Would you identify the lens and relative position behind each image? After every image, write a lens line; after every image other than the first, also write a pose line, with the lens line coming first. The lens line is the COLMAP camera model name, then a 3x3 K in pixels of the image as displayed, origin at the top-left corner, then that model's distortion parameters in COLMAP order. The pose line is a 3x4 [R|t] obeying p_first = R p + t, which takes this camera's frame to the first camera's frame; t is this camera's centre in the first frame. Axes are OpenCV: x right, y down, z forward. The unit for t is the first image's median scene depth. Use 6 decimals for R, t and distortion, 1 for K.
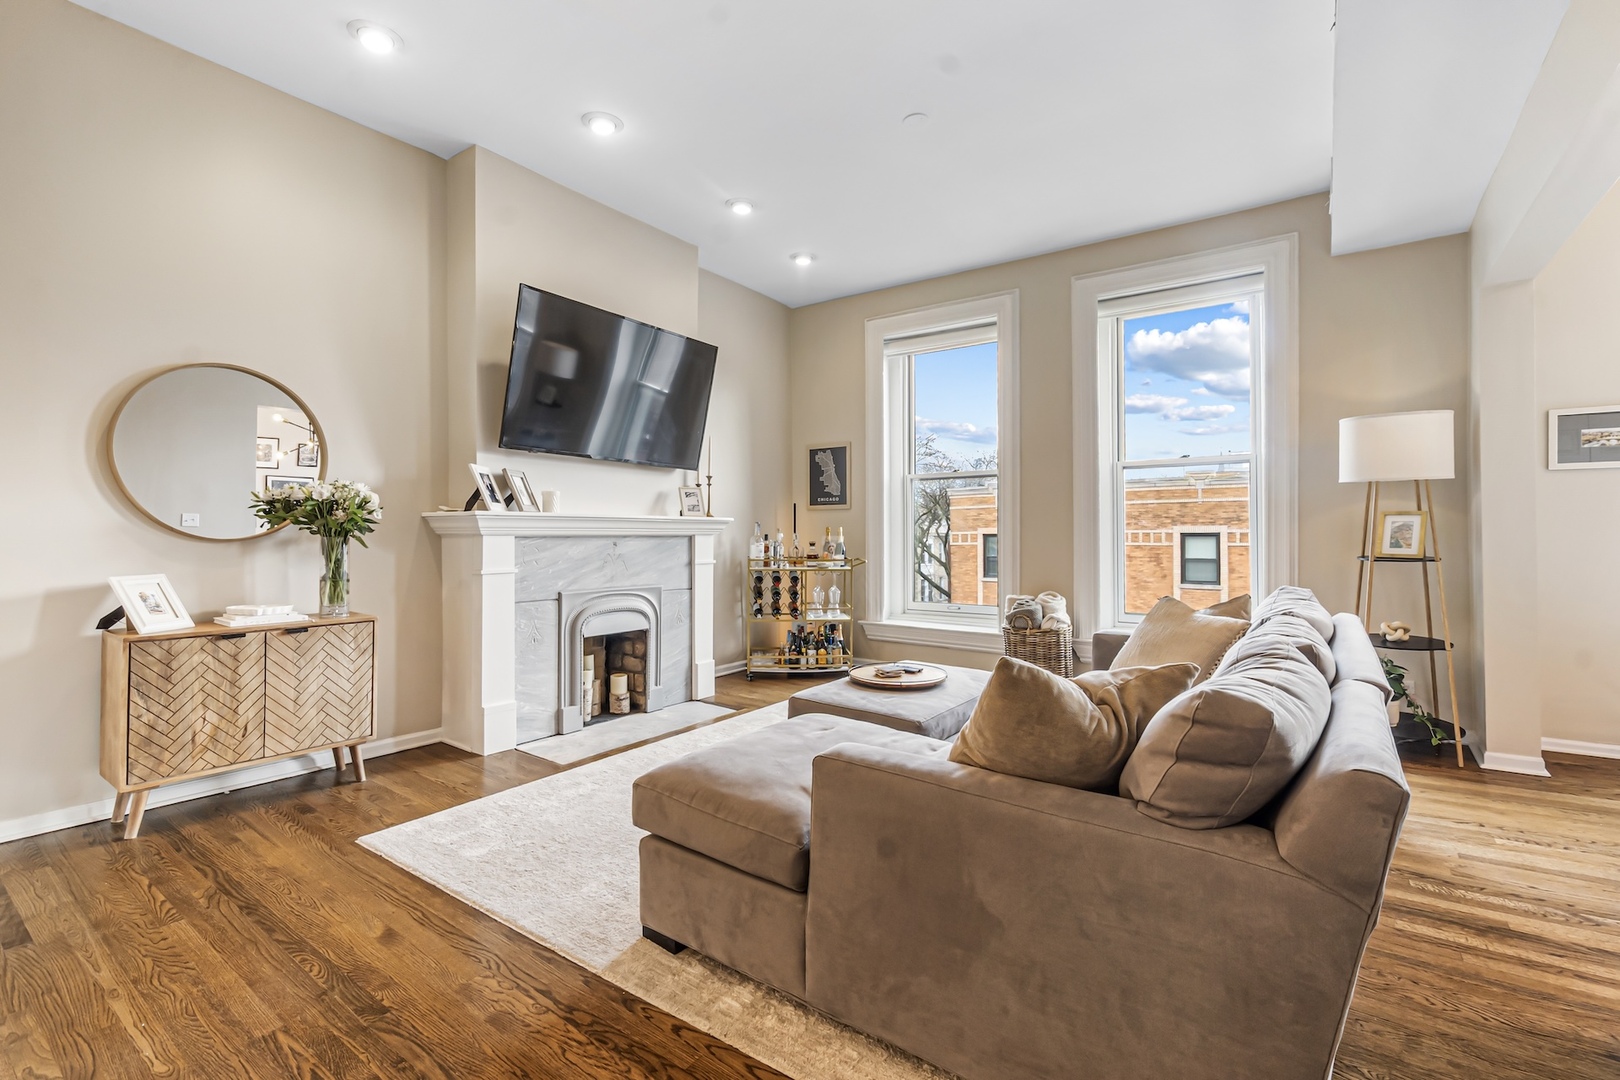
lens RADIAL K [[714.3, 0, 802.6], [0, 714.3, 530.1], [0, 0, 1]] dist [-0.001894, -0.000199]
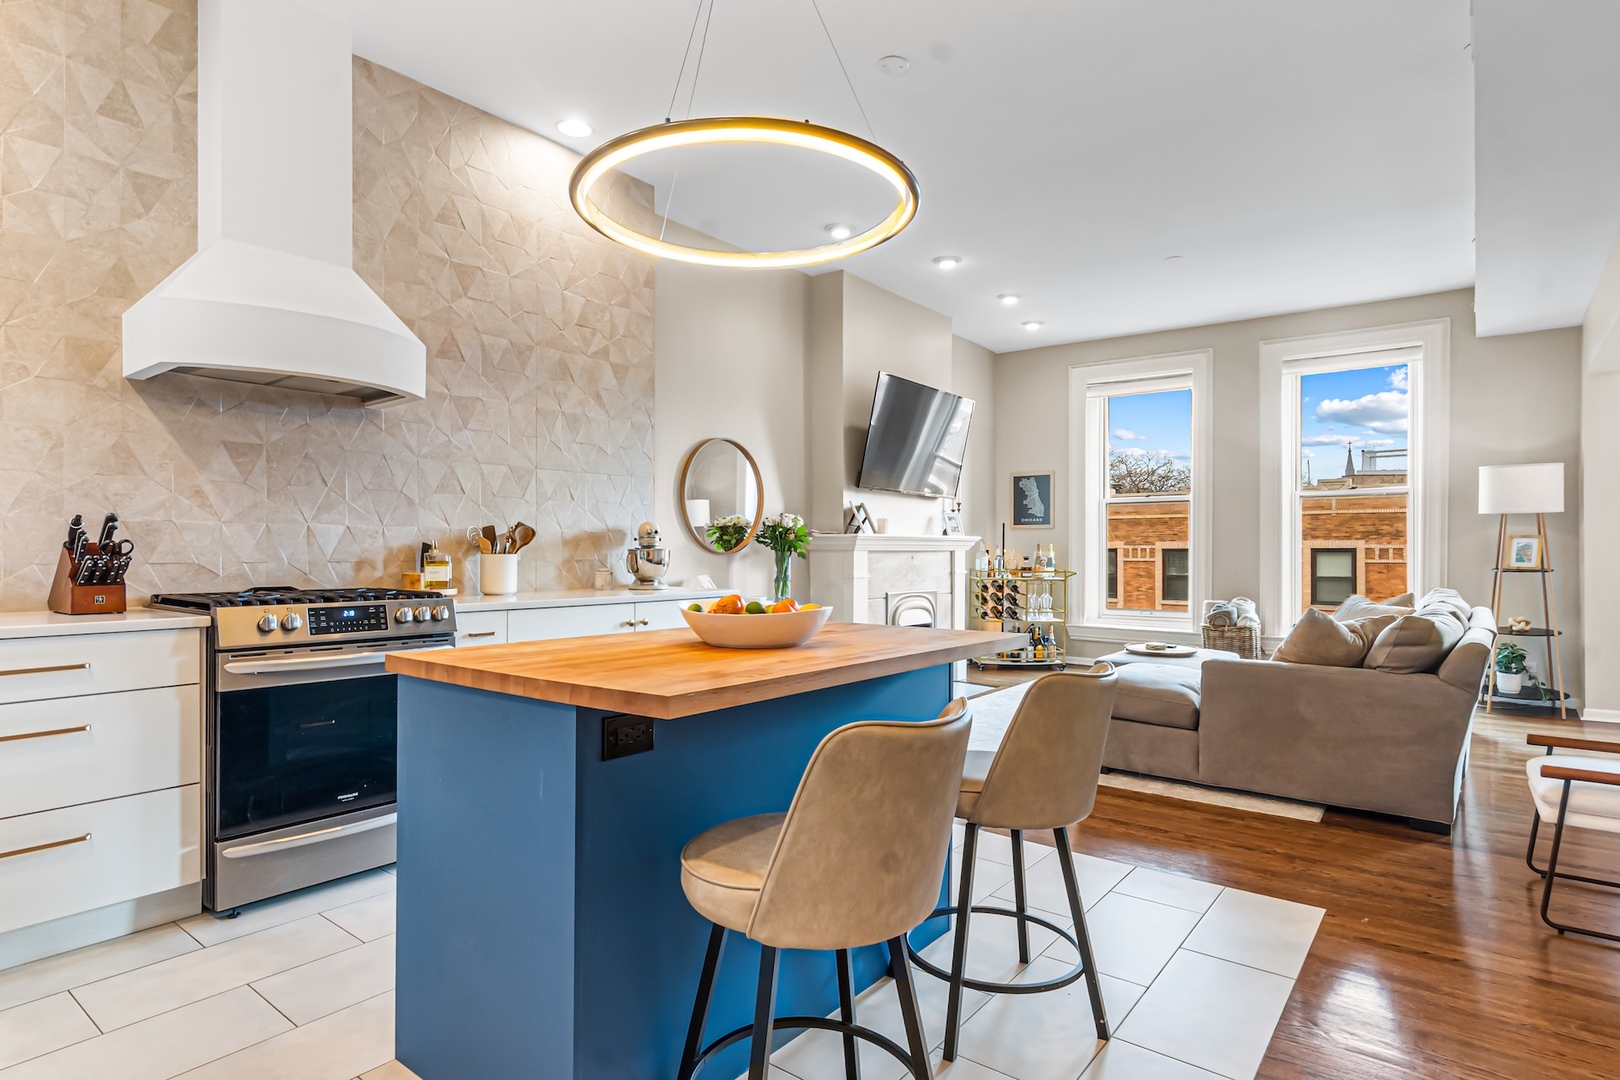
lens RADIAL K [[850.6, 0, 800.3], [0, 850.6, 554.7], [0, 0, 1]] dist [-0.011856, 0.000154]
pose [[0.999009, 0.003470, -0.044369, -0.369281], [-0.002858, 0.999900, 0.013828, -0.005958], [0.044412, -0.013687, 0.998920, -0.525826]]
